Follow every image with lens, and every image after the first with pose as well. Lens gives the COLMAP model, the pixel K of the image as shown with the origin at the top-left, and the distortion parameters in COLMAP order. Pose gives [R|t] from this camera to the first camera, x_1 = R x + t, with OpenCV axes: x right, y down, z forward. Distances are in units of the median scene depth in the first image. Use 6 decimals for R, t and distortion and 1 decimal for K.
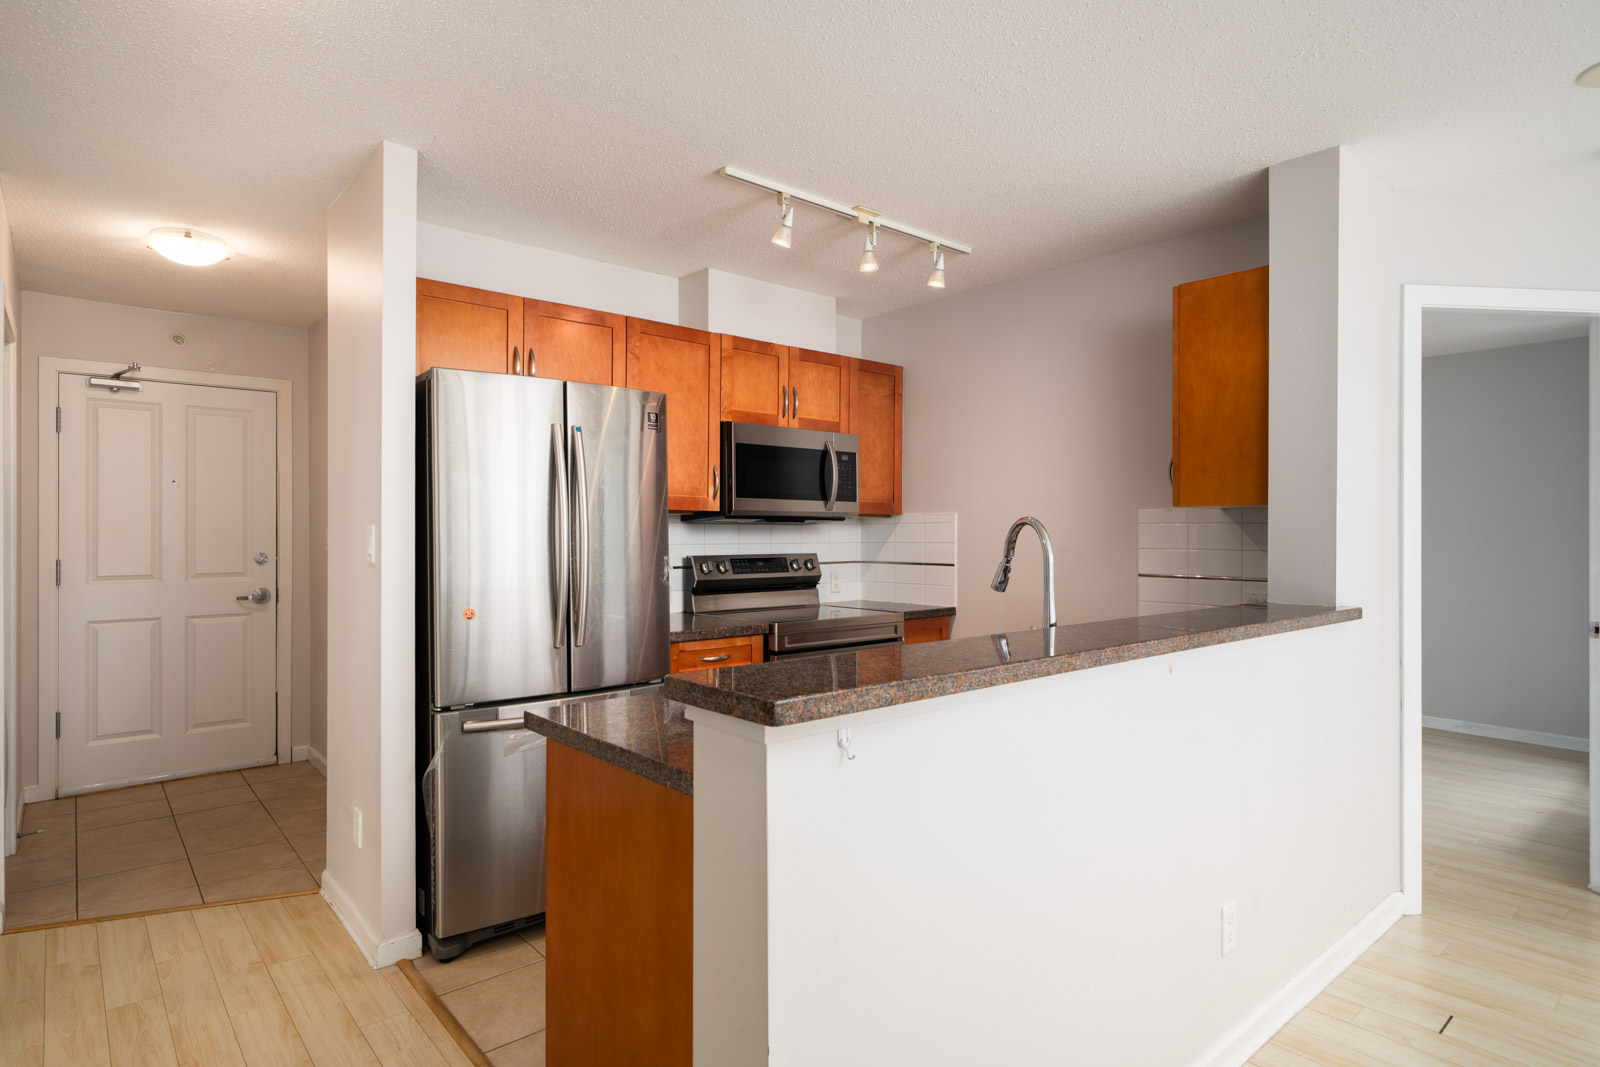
lens RADIAL K [[847.2, 0, 785.1], [0, 847.2, 524.4], [0, 0, 1]] dist [0.012374, -0.002621]
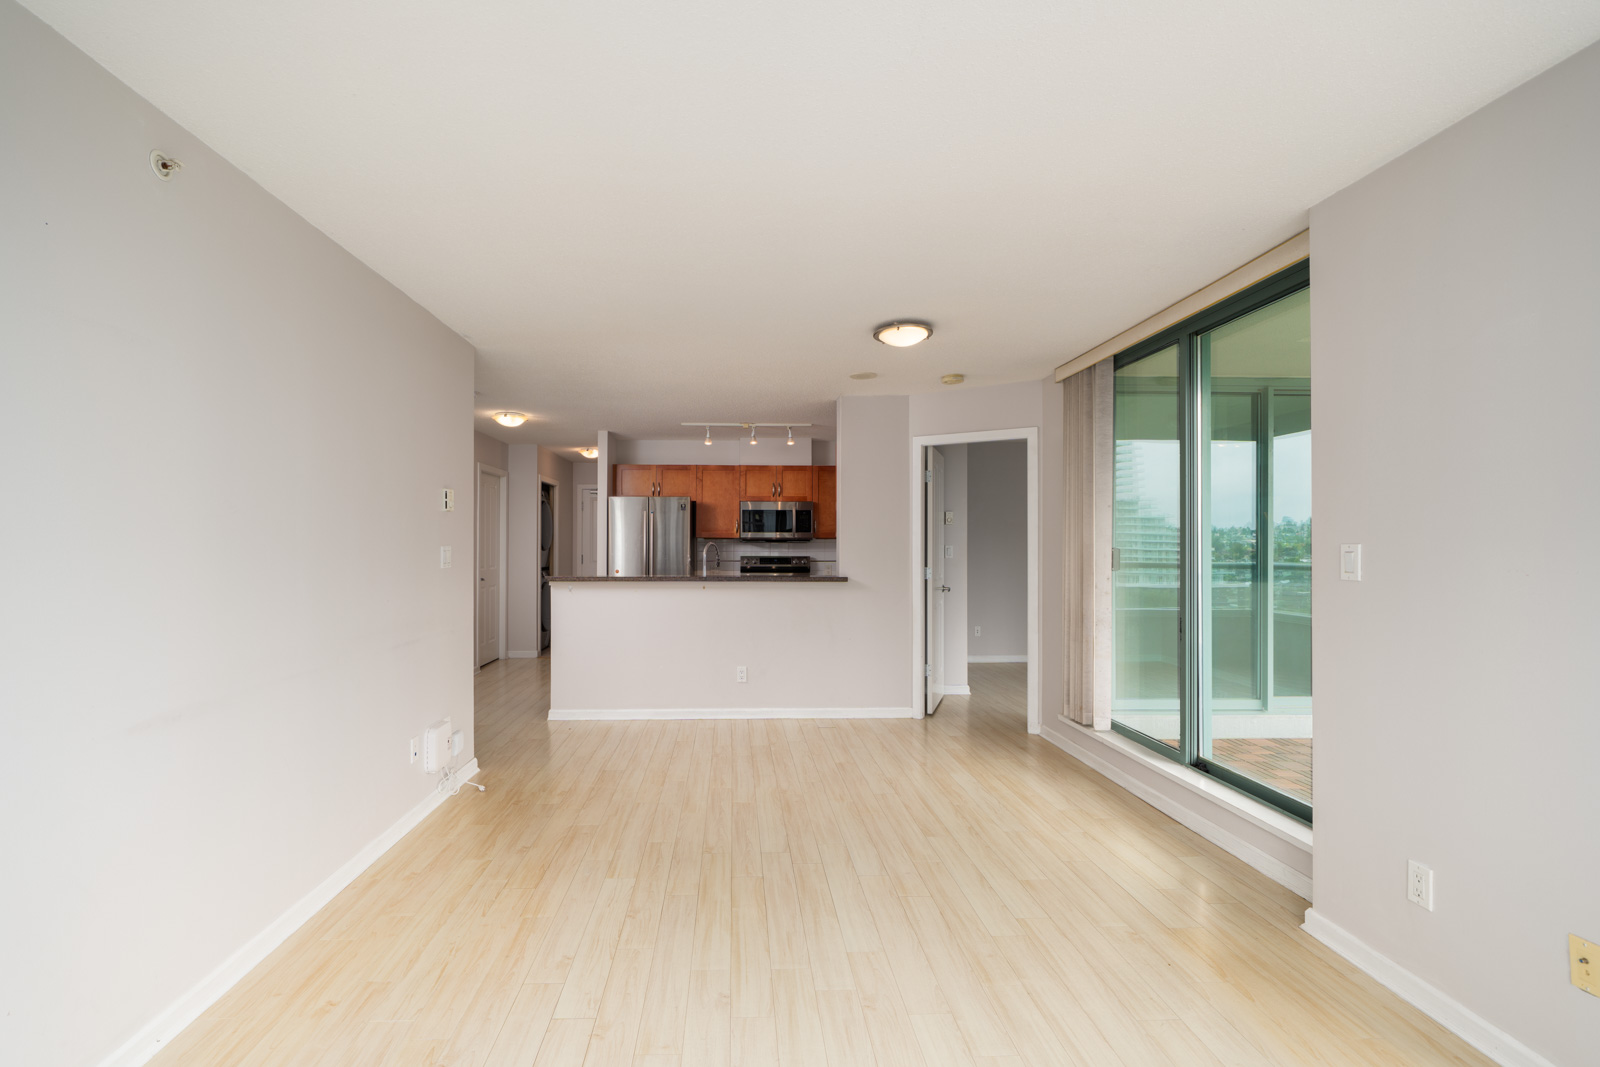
lens RADIAL K [[680.8, 0, 776.5], [0, 680.8, 541.6], [0, 0, 1]] dist [0.004165, 0.001107]
pose [[0.791464, 0.000548, -0.611215, 1.641947], [0.002681, 0.999987, 0.004368, -0.015779], [0.611209, -0.005096, 0.791453, -0.682143]]
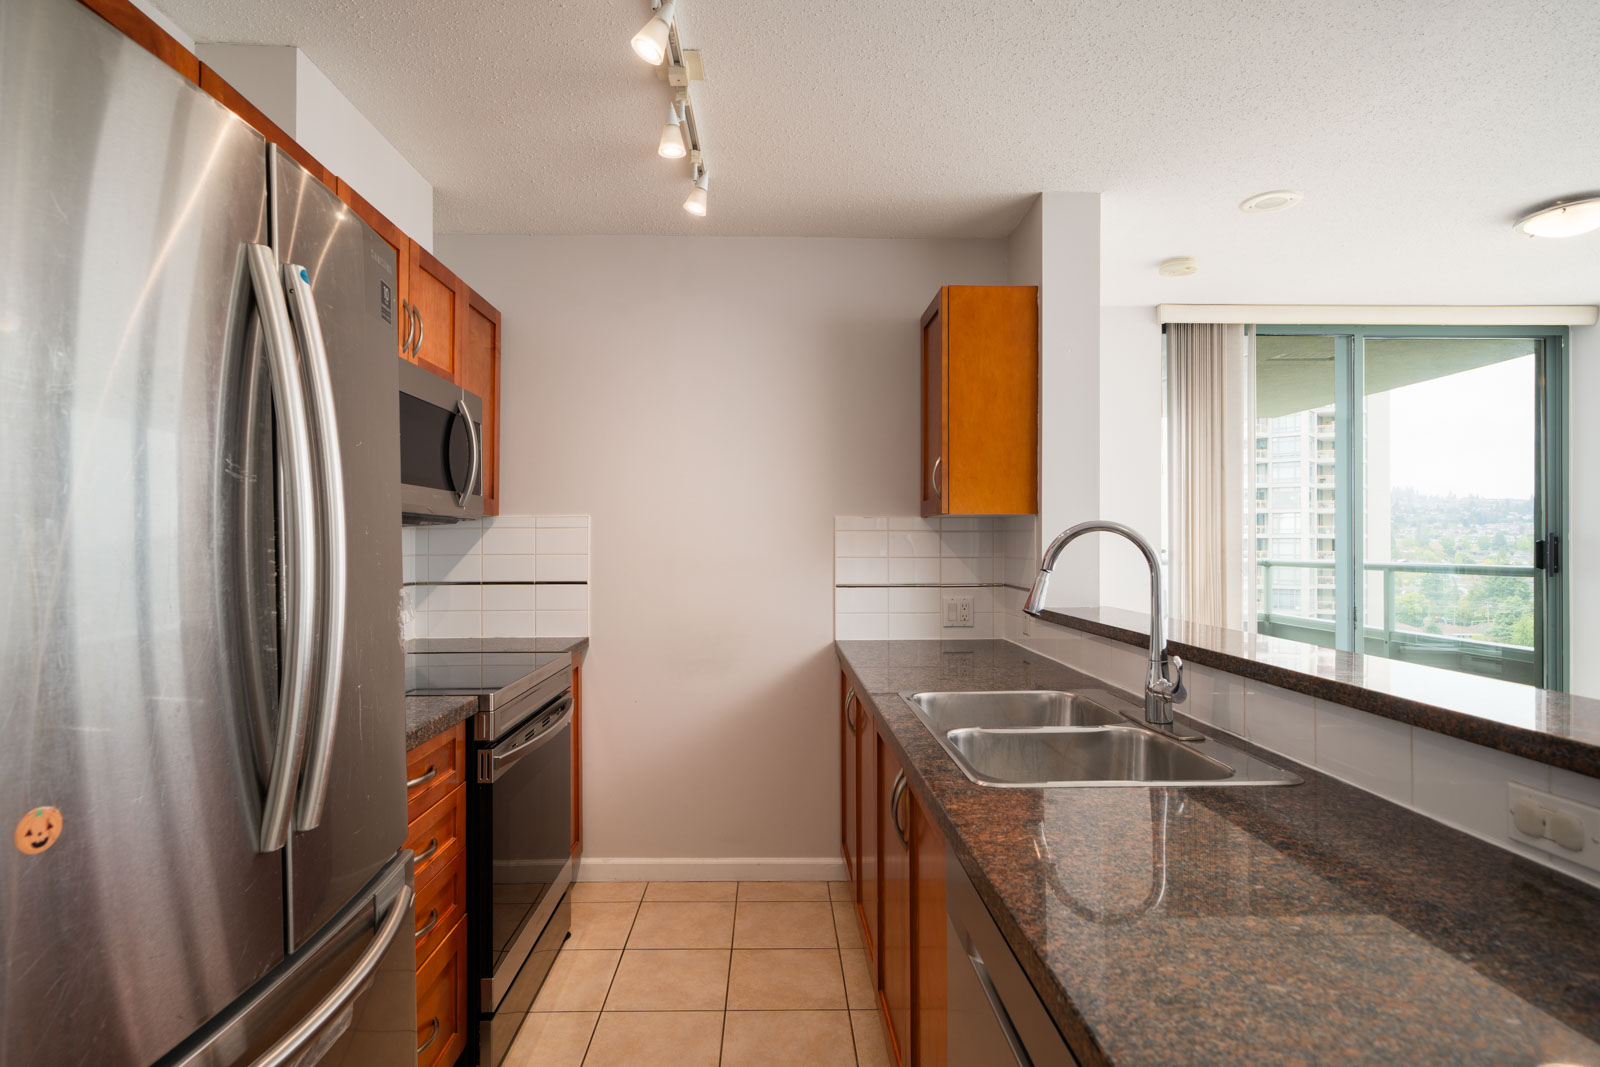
lens RADIAL K [[826.7, 0, 774.4], [0, 826.7, 535.7], [0, 0, 1]] dist [0.005574, 0.001022]
pose [[0.630924, 0.005828, 0.775823, -0.448764], [-0.007970, 0.999968, -0.001030, 0.007400], [-0.775803, -0.005534, 0.630950, 0.641696]]
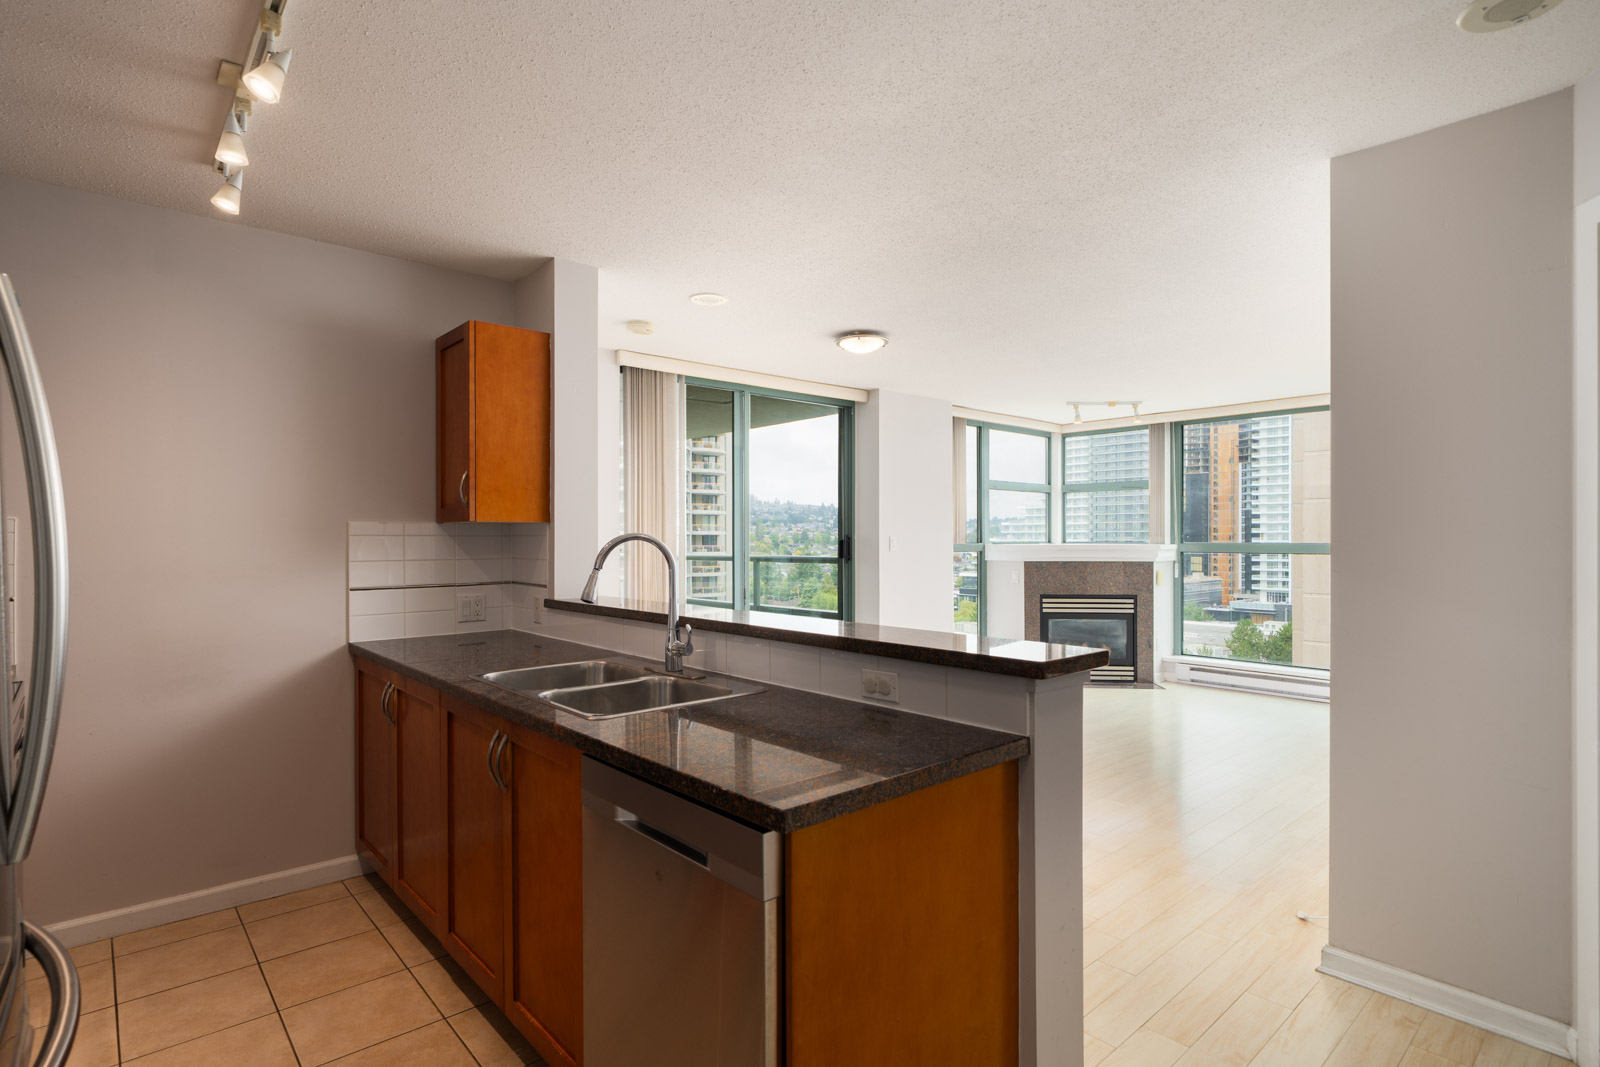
lens RADIAL K [[826.7, 0, 784.3], [0, 826.7, 536.9], [0, 0, 1]] dist [0.005574, 0.001022]
pose [[-0.010714, 0.000327, 0.999943, -0.702494], [-0.005988, 0.999982, -0.000391, -0.003741], [-0.999925, -0.005992, -0.010712, 0.701219]]
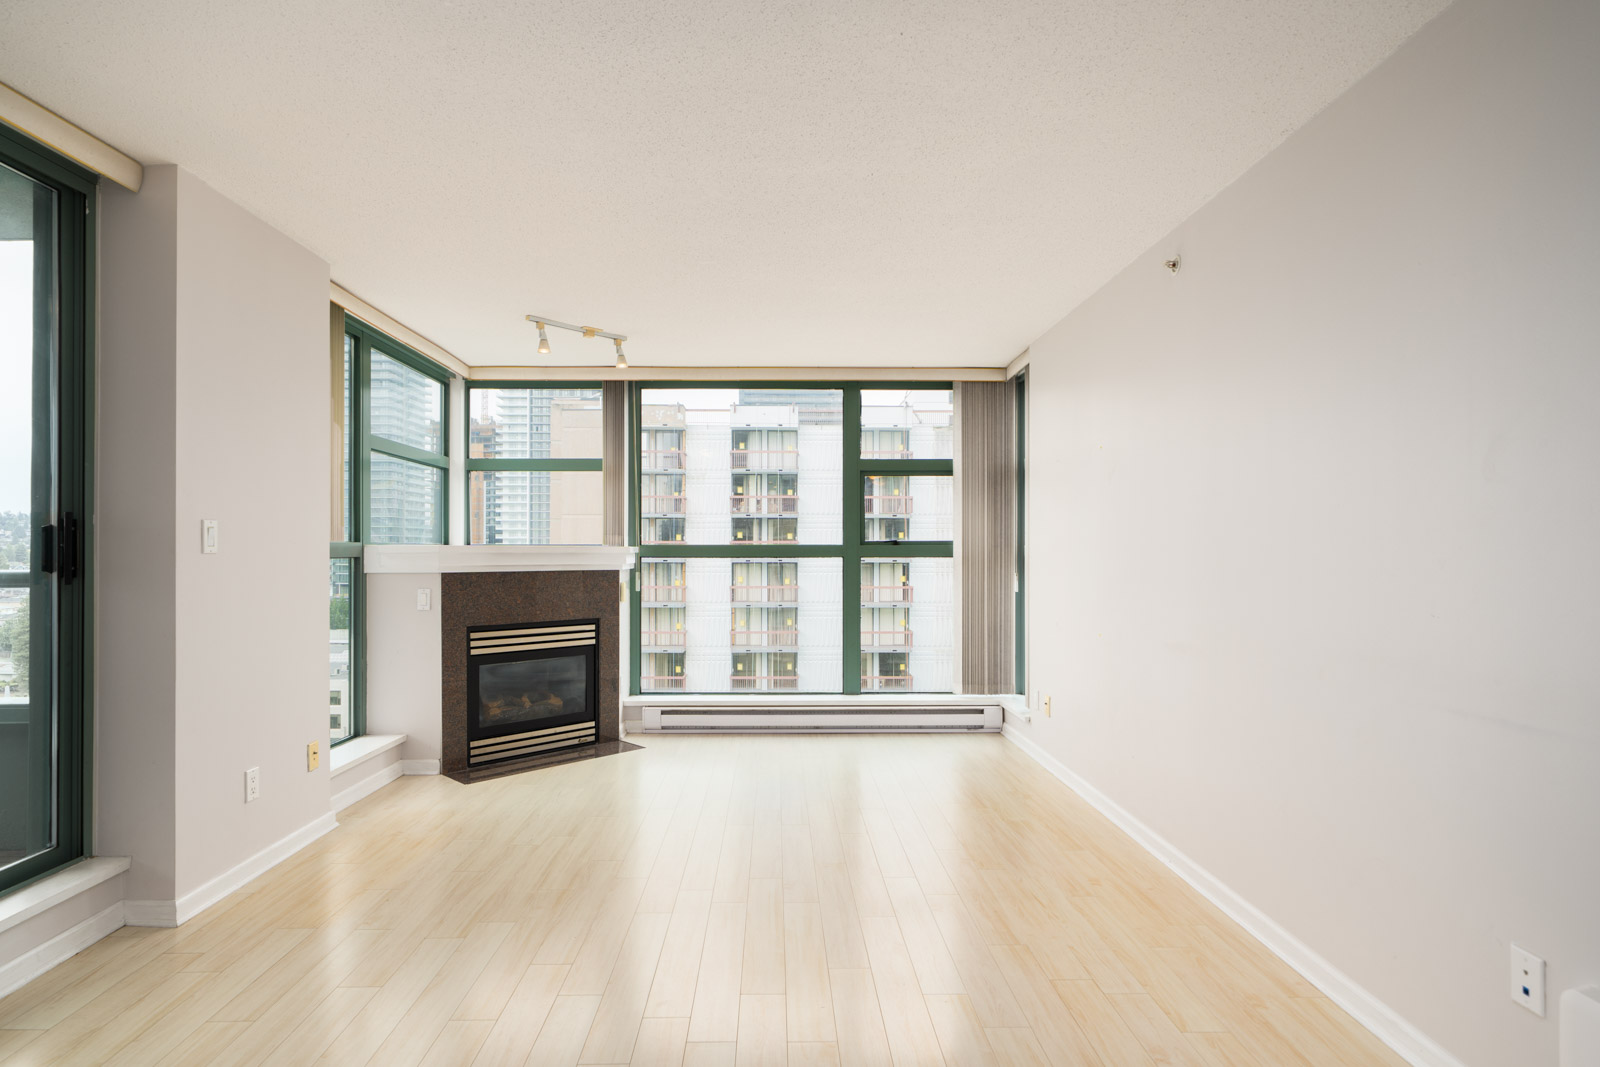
lens RADIAL K [[826.8, 0, 803.5], [0, 826.8, 542.6], [0, 0, 1]] dist [-0.002037, 0.002616]
pose [[-0.776935, 0.006987, 0.629542, 0.447399], [-0.003959, 0.999864, -0.015982, 0.034673], [-0.629569, -0.014909, -0.776802, 0.697564]]
